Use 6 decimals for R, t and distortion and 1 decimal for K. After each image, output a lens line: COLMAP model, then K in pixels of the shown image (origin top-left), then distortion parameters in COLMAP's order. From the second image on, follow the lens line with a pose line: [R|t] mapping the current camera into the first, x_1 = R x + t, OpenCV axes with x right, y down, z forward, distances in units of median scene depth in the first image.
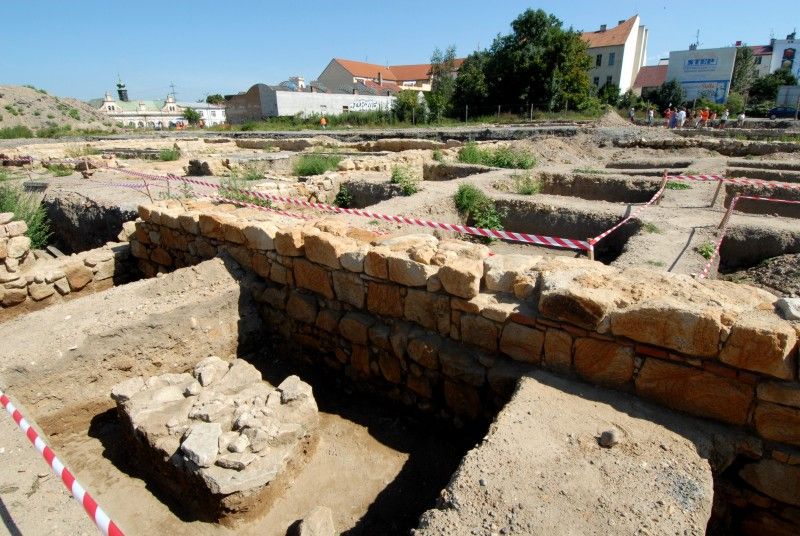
lens RADIAL K [[417.0, 0, 395.2], [0, 417.0, 272.2], [0, 0, 1]] dist [0.015269, -0.029344]
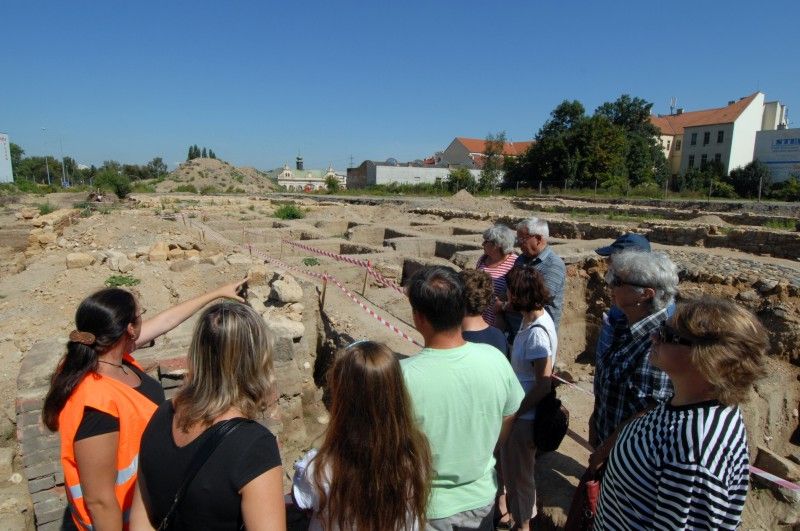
lens RADIAL K [[417.0, 0, 397.8], [0, 417.0, 273.0], [0, 0, 1]] dist [0.015269, -0.029344]
pose [[0.921228, 0.107158, -0.373972, 0.449620], [-0.160966, 0.980159, -0.115663, 0.037329], [0.354158, 0.166749, 0.920199, -0.149660]]
